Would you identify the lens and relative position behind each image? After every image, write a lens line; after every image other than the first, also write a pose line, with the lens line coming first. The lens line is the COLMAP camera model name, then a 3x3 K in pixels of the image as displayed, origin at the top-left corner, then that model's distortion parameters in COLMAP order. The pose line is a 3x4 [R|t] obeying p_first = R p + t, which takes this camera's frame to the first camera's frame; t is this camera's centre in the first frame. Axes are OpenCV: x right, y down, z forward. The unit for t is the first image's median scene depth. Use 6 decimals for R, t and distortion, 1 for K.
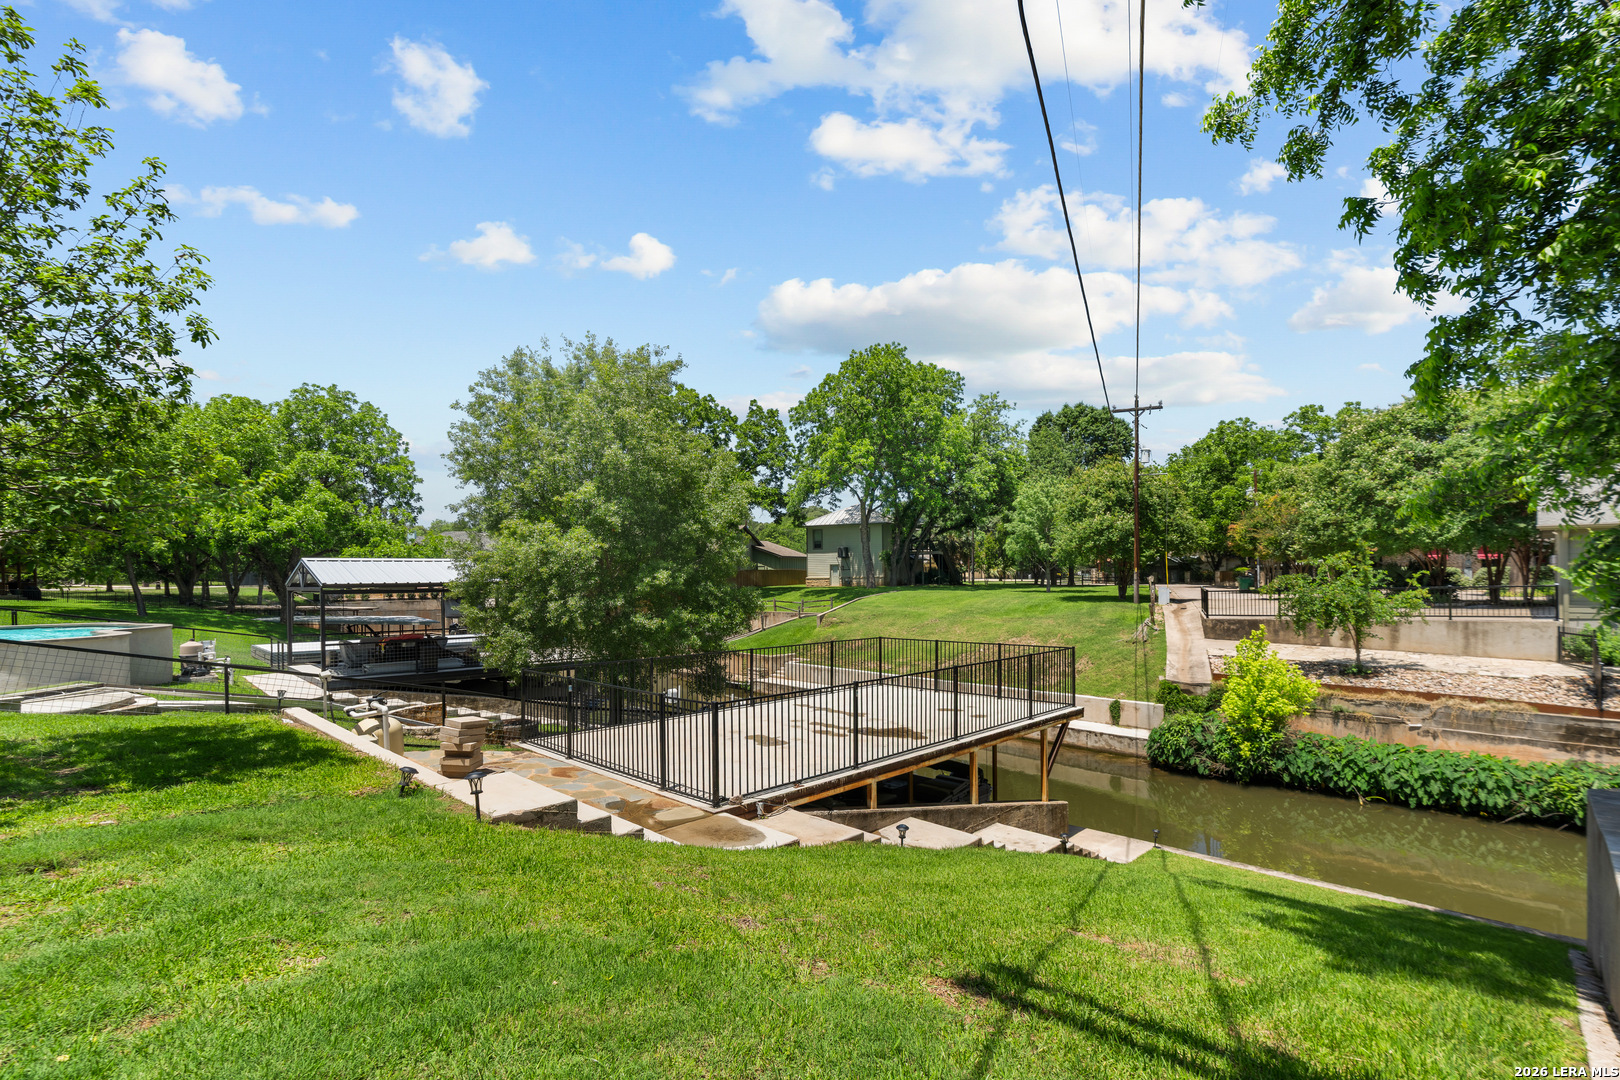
lens RADIAL K [[744.8, 0, 795.8], [0, 744.8, 566.3], [0, 0, 1]] dist [-0.000136, 0.000938]
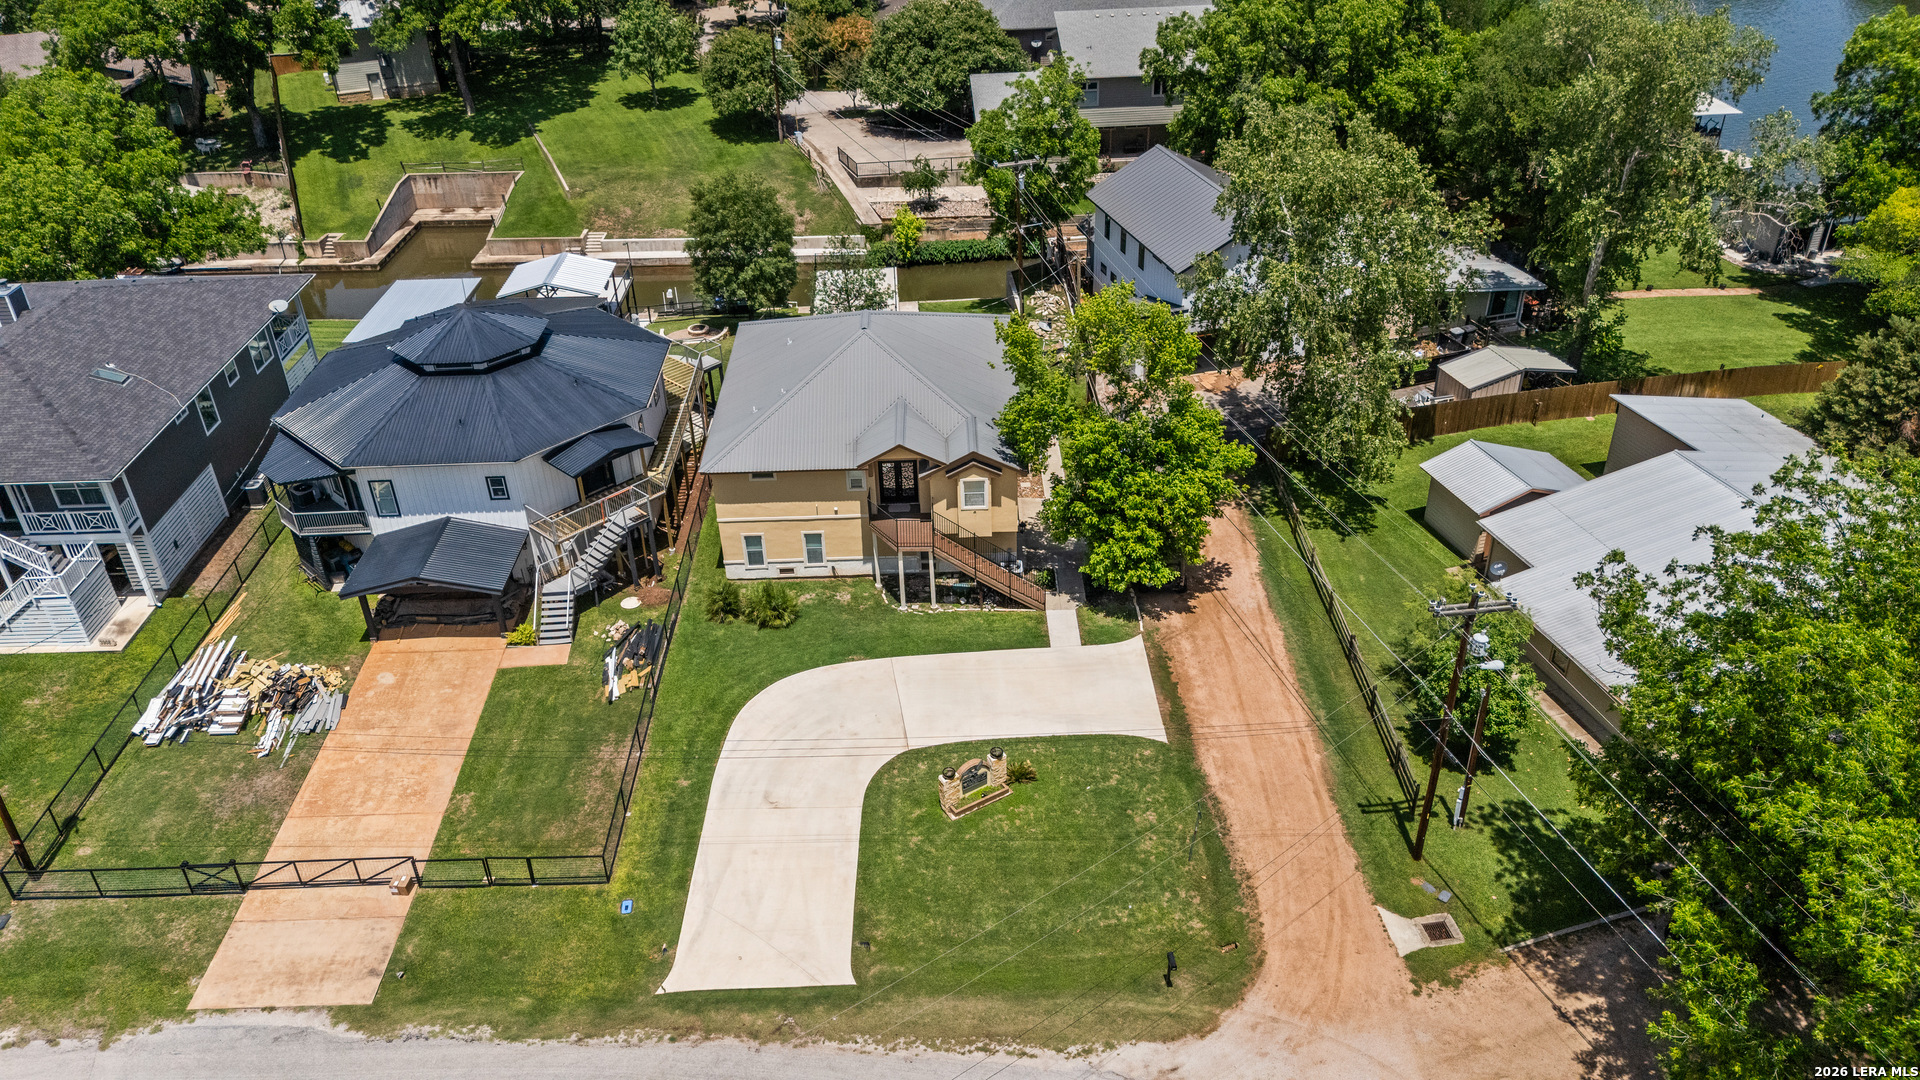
lens RADIAL K [[1404.9, 0, 972.4], [0, 1404.9, 546.6], [0, 0, 1]] dist [0.057460, -0.021520]
pose [[0.653024, -0.399093, 0.643650, -0.775770], [0.000732, 0.850217, 0.526432, -0.404787], [-0.757337, -0.343301, 0.555504, -0.622979]]
